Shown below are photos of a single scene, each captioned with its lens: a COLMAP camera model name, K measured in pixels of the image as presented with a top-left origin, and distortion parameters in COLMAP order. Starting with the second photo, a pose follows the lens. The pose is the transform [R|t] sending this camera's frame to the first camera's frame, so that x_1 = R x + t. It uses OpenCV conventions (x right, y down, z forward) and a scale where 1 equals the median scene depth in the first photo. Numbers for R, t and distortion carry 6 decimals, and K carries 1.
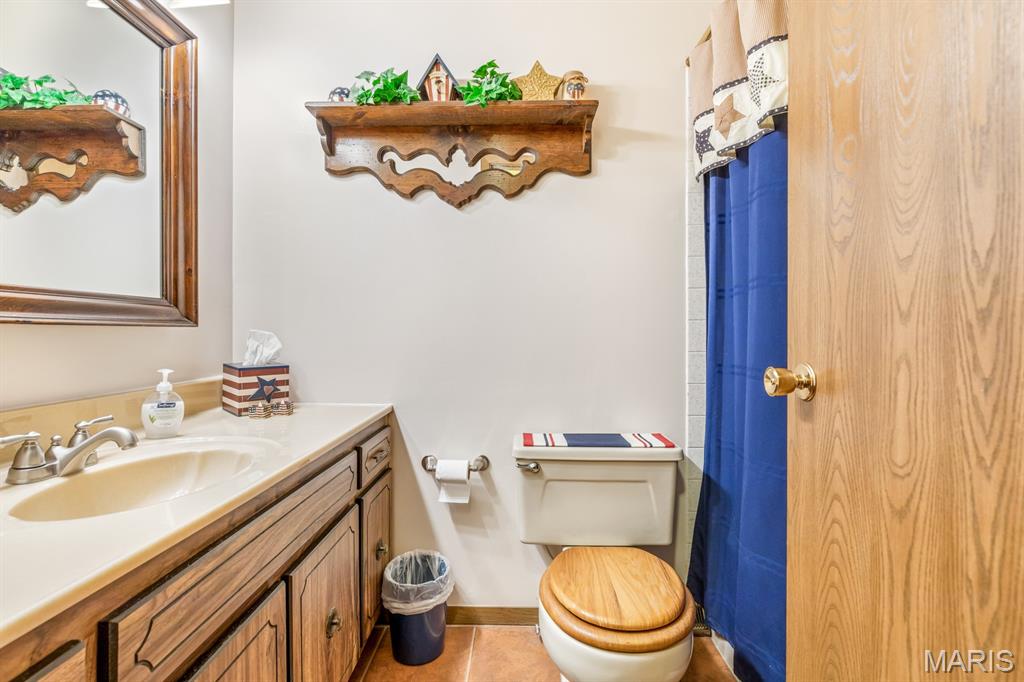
lens RADIAL K [[487.4, 0, 512.3], [0, 487.4, 334.3], [0, 0, 1]] dist [-0.005097, 0.000910]
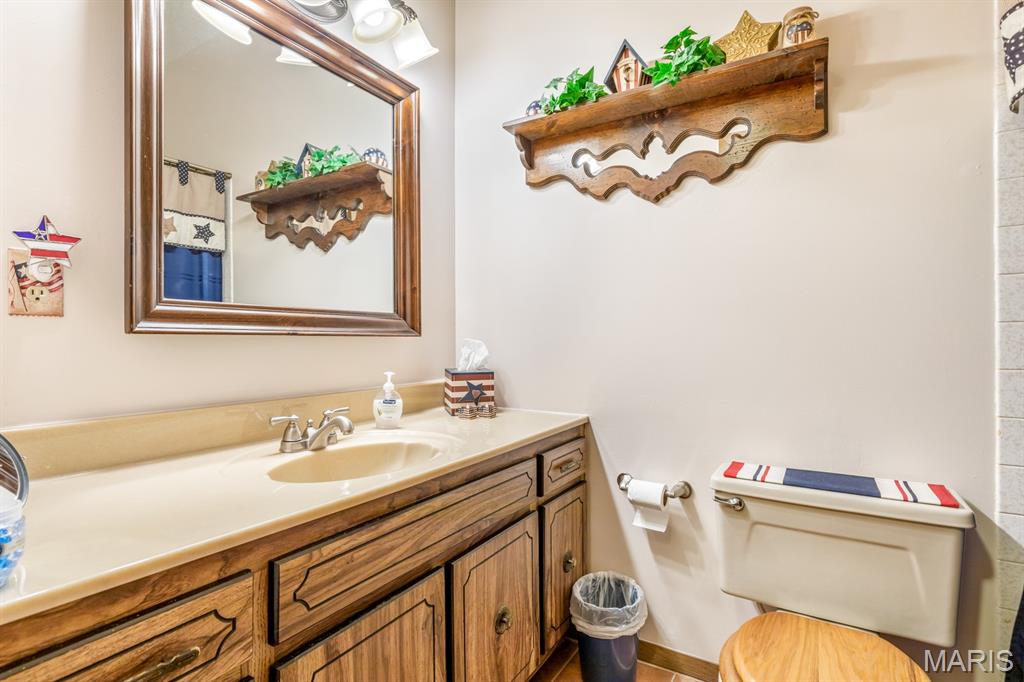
lens RADIAL K [[512.3, 0, 510.0], [0, 512.3, 343.2], [0, 0, 1]] dist [-0.002615, 0.000079]
pose [[0.856461, 0.000977, -0.516210, 0.163120], [-0.000614, 0.999999, 0.000874, -0.000518], [0.516211, -0.000432, 0.856461, 0.055335]]
